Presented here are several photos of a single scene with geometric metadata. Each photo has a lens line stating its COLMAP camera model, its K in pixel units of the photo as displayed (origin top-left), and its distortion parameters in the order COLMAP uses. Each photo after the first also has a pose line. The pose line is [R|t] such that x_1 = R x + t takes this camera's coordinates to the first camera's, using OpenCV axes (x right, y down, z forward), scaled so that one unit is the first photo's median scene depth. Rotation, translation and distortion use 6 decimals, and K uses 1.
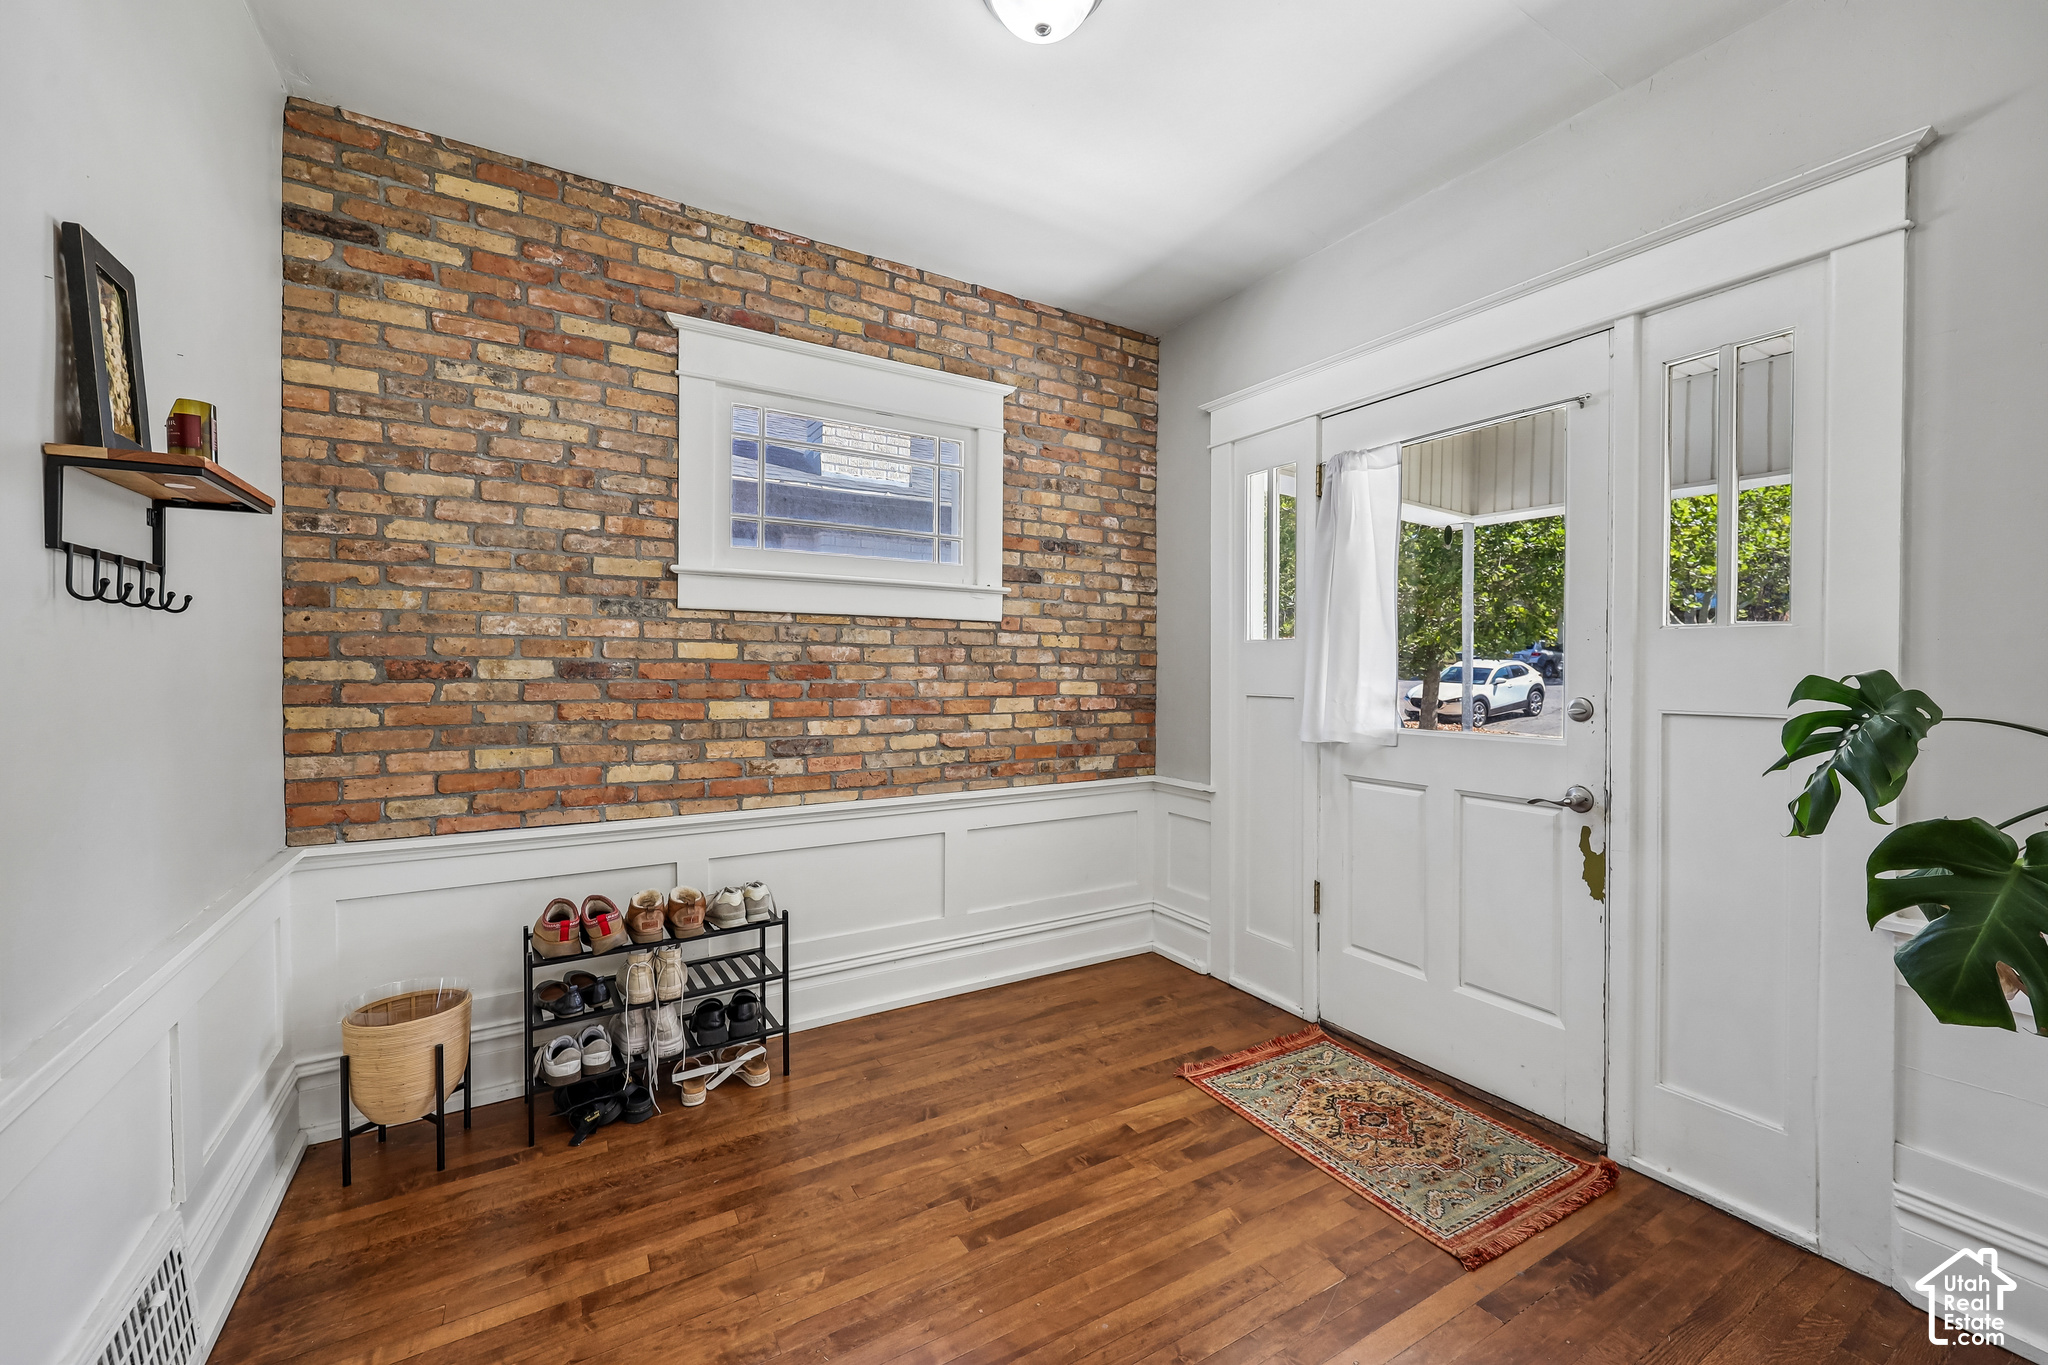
lens RADIAL K [[822.4, 0, 1028.4], [0, 822.4, 680.1], [0, 0, 1]] dist [-0.003468, 0.000977]
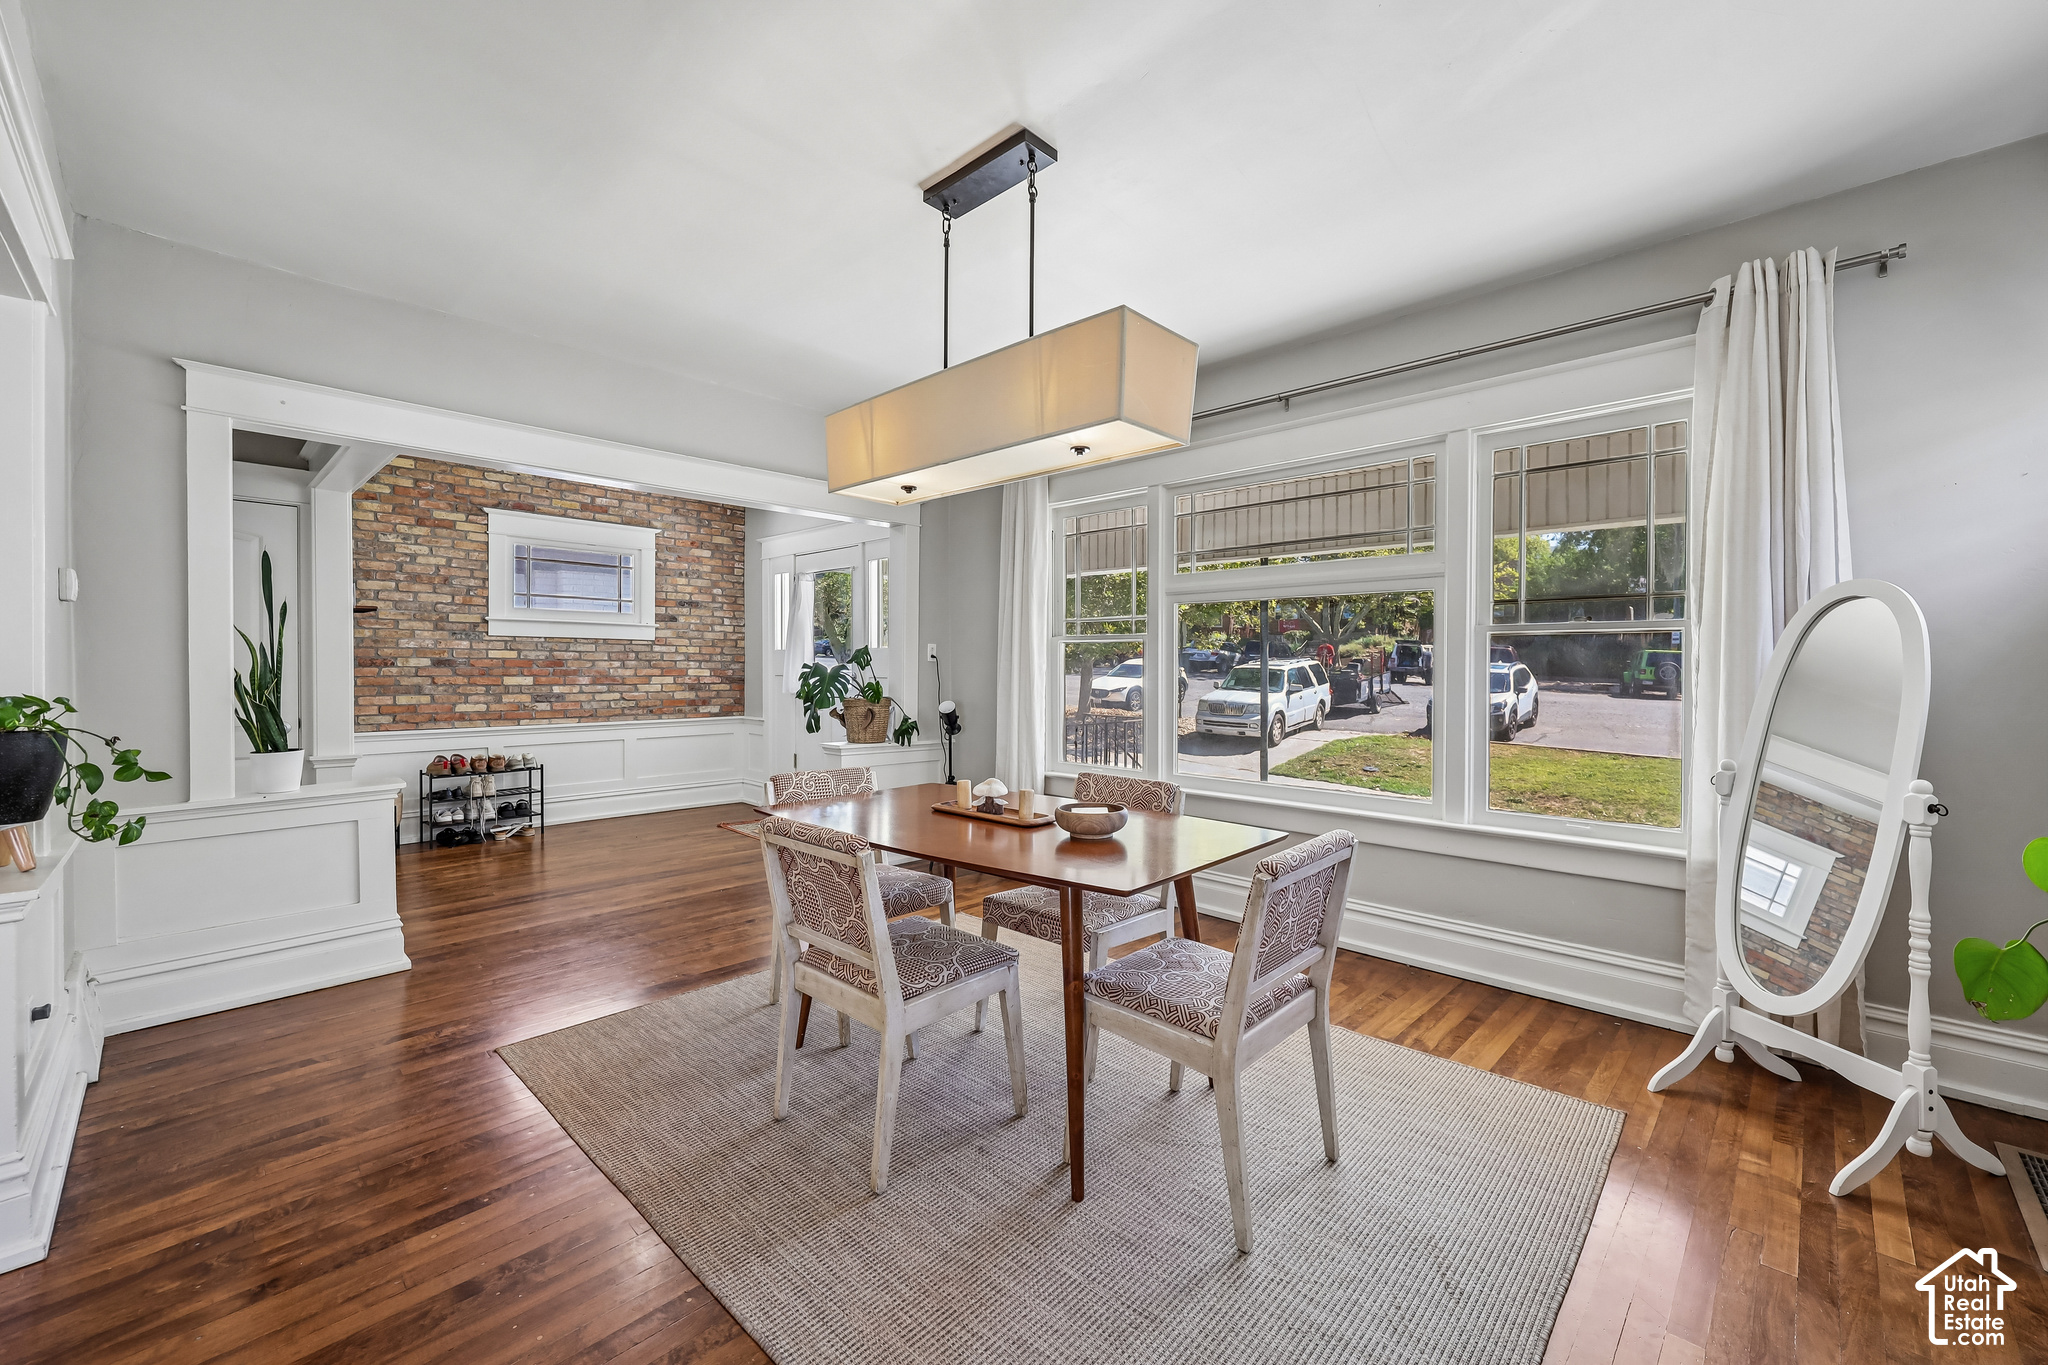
lens RADIAL K [[822.4, 0, 1025.4], [0, 822.4, 680.9], [0, 0, 1]] dist [-0.003468, 0.000977]
pose [[0.968609, -0.003986, 0.248559, 0.438154], [0.003080, 0.999987, 0.004035, 0.032904], [-0.248572, -0.003143, 0.968608, -1.538119]]
